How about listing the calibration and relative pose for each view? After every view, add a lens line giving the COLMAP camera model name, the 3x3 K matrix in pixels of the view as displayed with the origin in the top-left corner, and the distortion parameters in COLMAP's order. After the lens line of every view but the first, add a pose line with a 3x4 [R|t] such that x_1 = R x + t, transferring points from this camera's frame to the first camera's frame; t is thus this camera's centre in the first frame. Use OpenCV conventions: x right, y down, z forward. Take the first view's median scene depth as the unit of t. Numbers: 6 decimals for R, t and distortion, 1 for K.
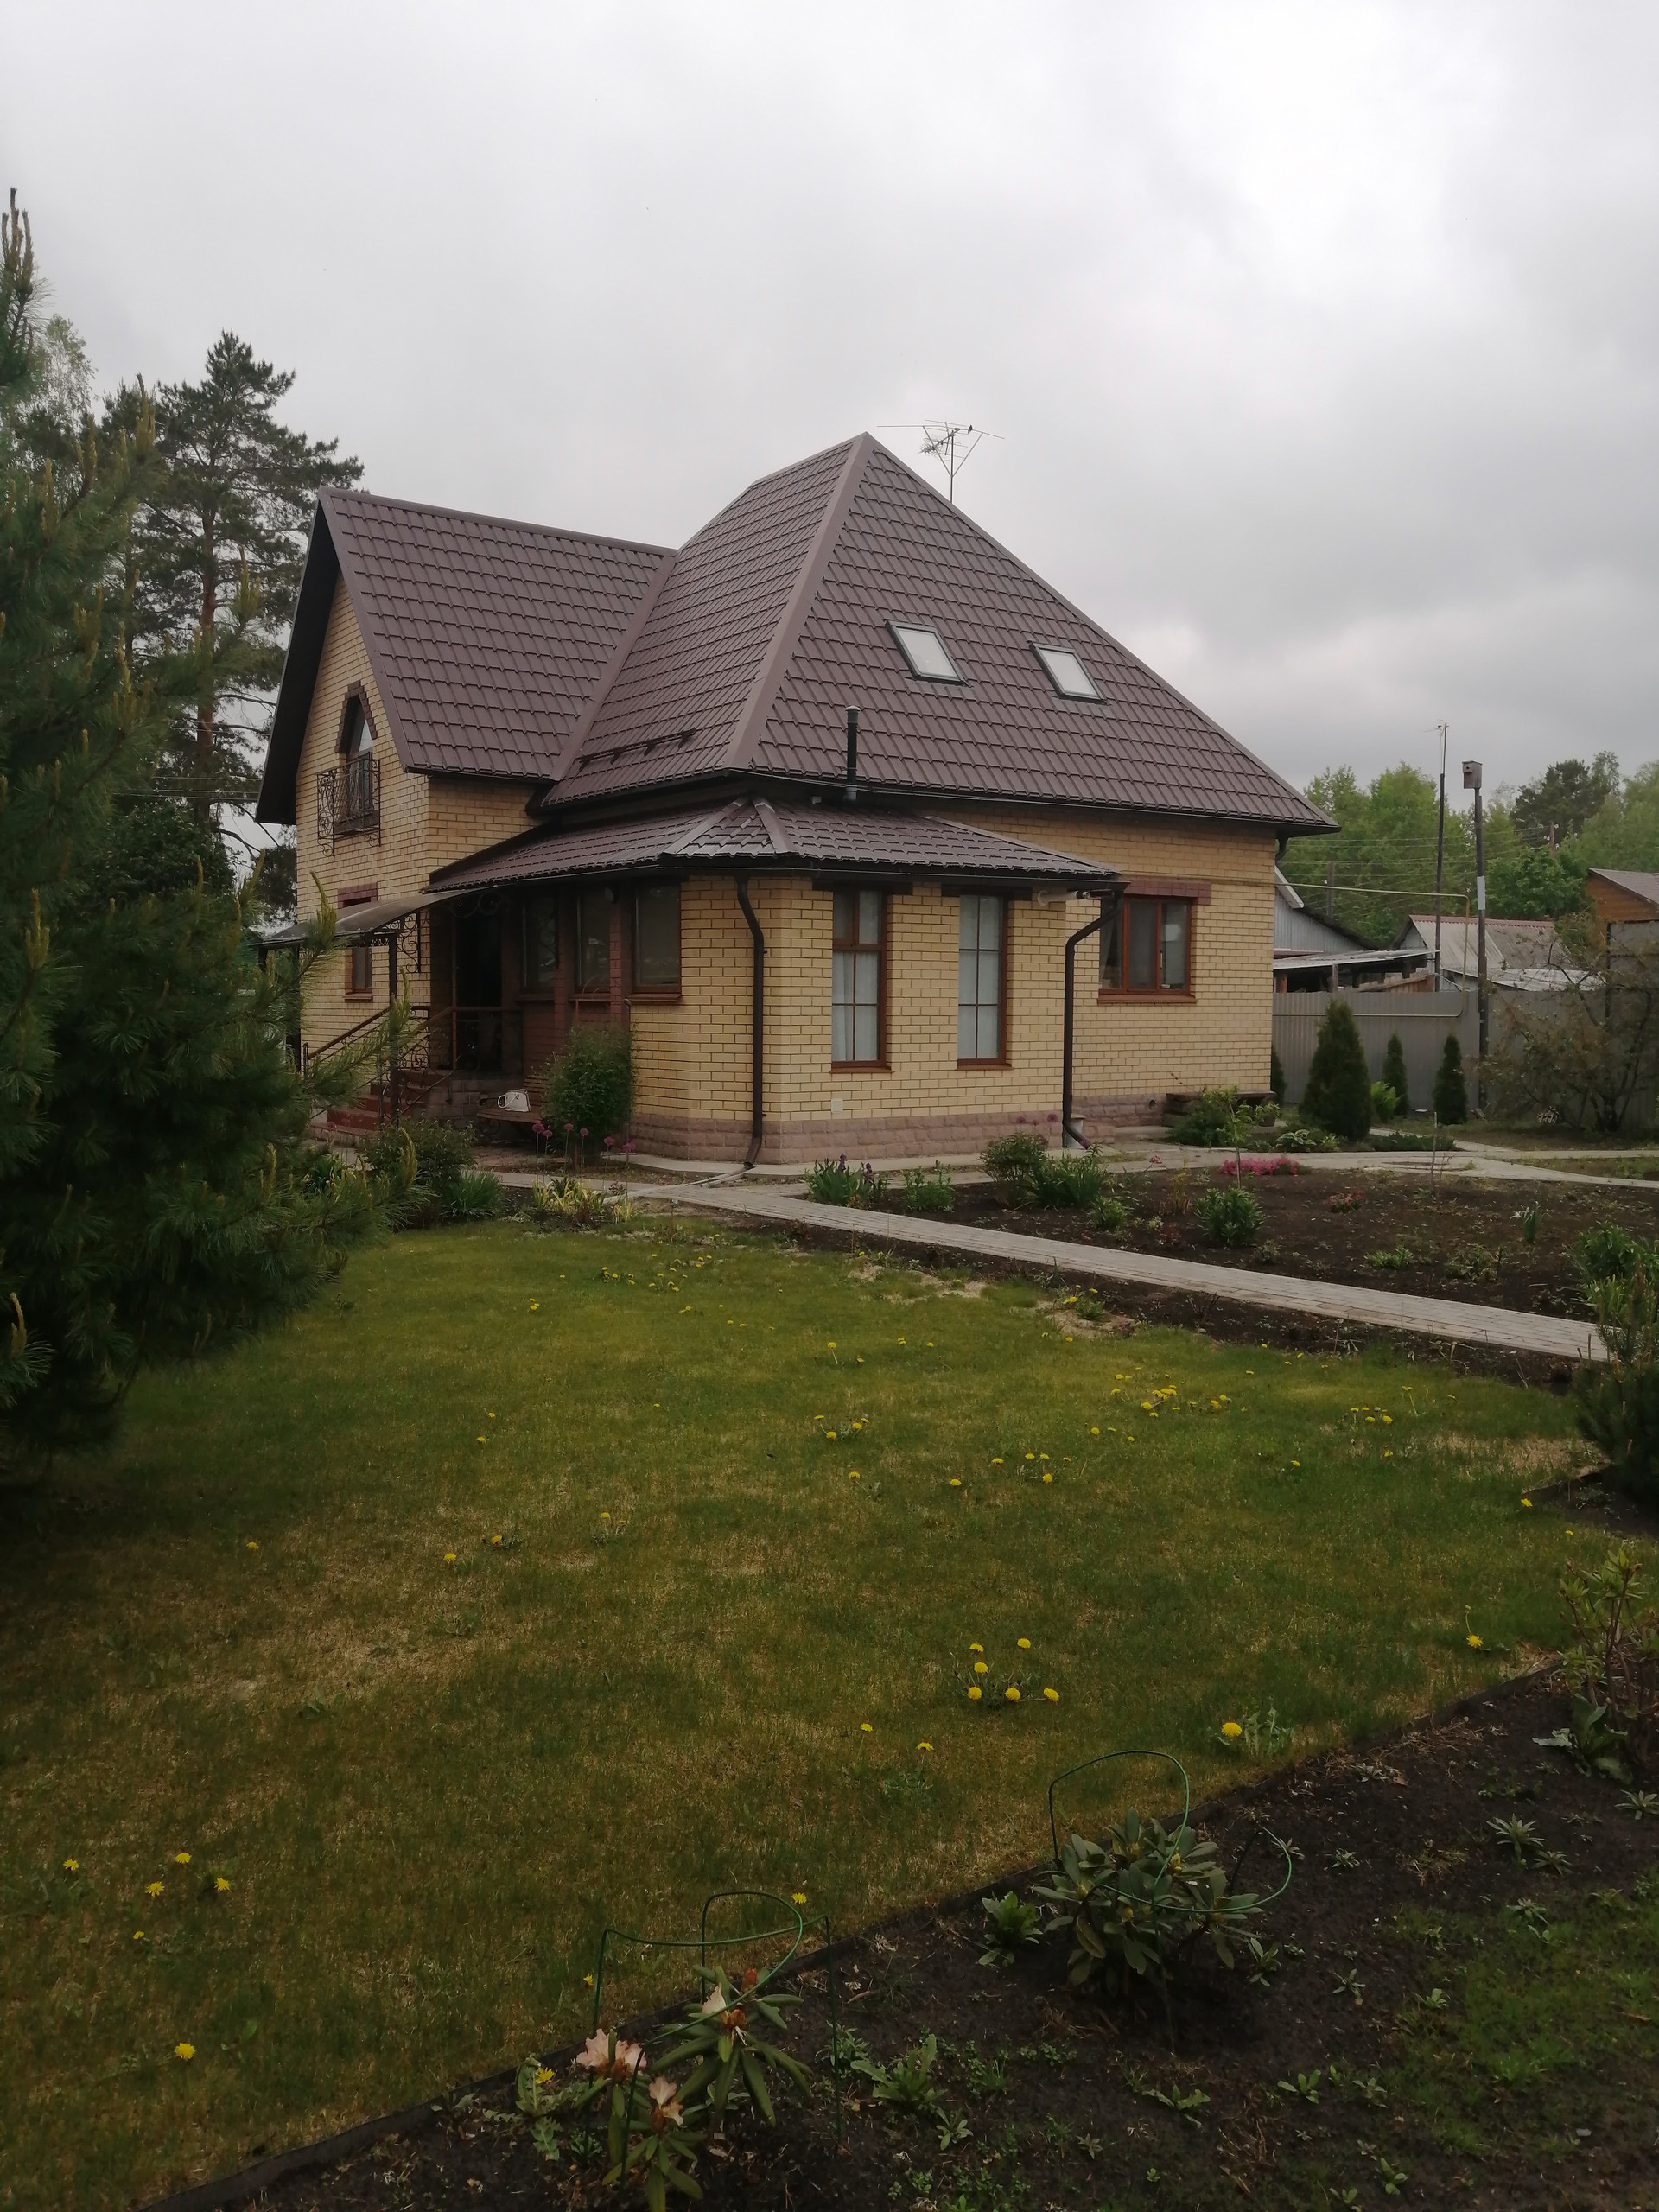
lens RADIAL K [[1751.2, 0, 829.7], [0, 1751.2, 1105.1], [0, 0, 1]] dist [-0.013488, 0.052178]
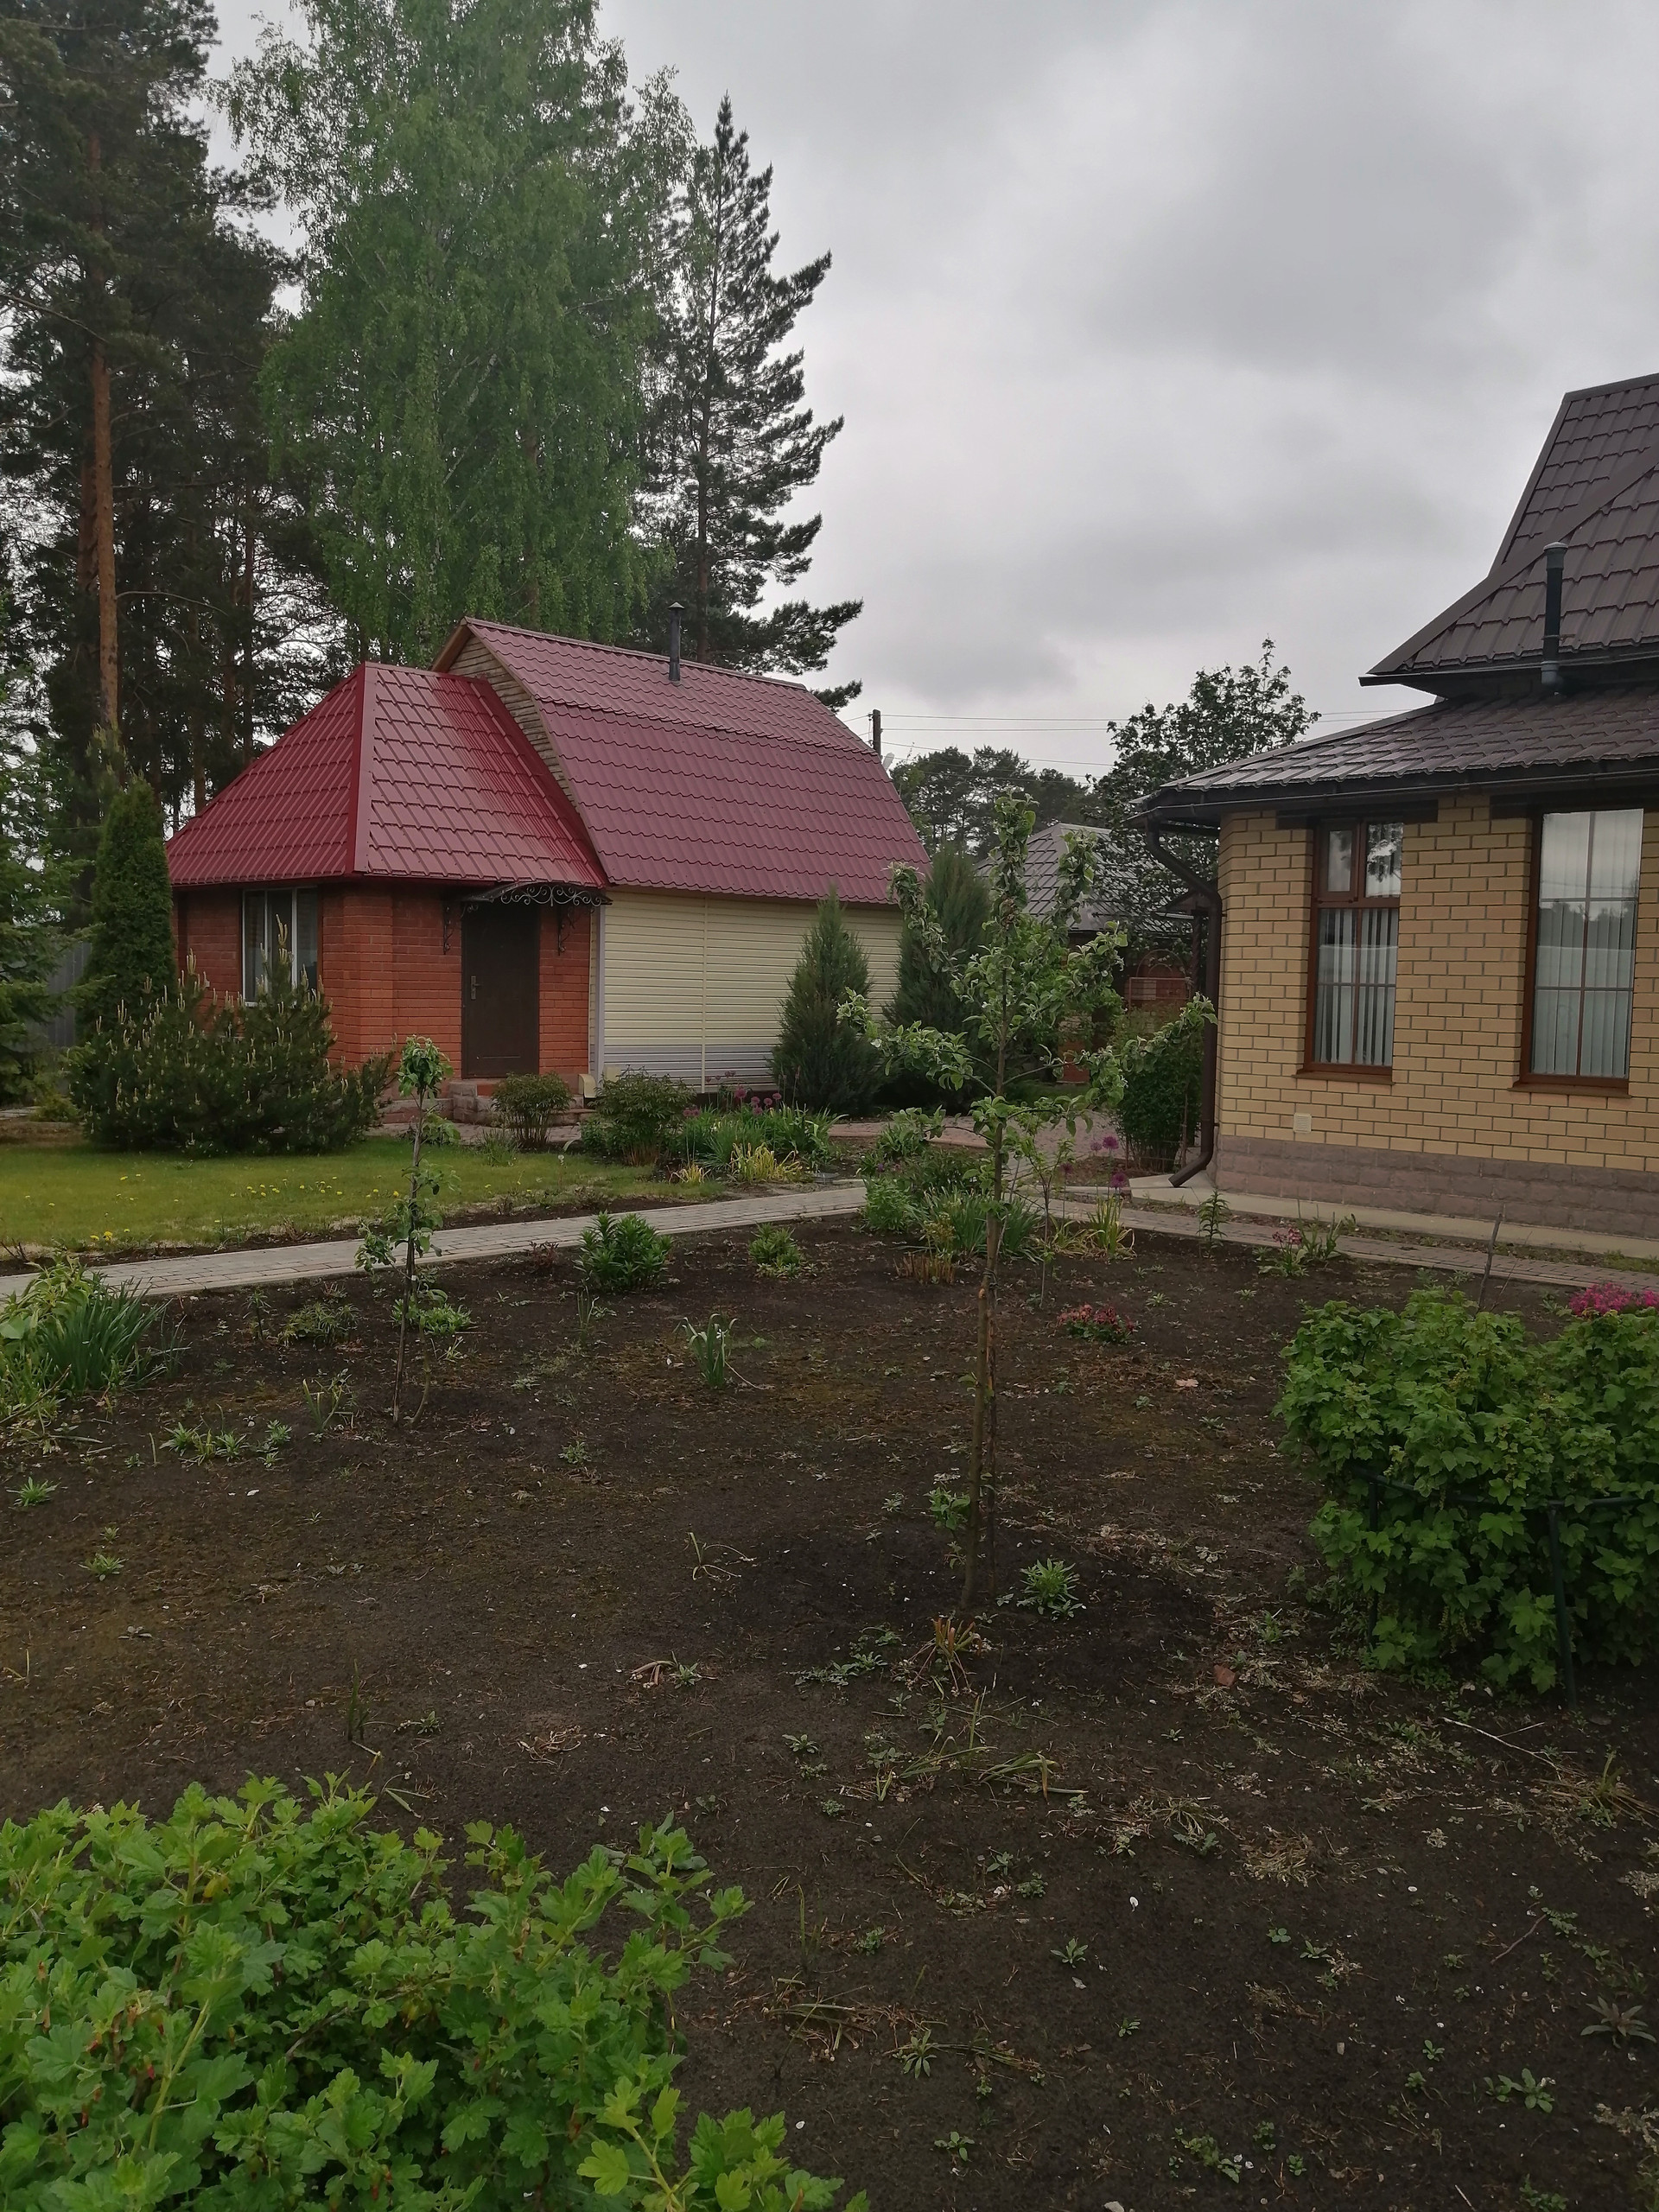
lens RADIAL K [[1751.2, 0, 826.0], [0, 1751.2, 1116.4], [0, 0, 1]] dist [-0.013488, 0.052178]
pose [[0.197112, 0.065825, -0.978169, 0.669869], [-0.087626, 0.994933, 0.049295, -0.020739], [0.976457, 0.075996, 0.201881, 0.654891]]
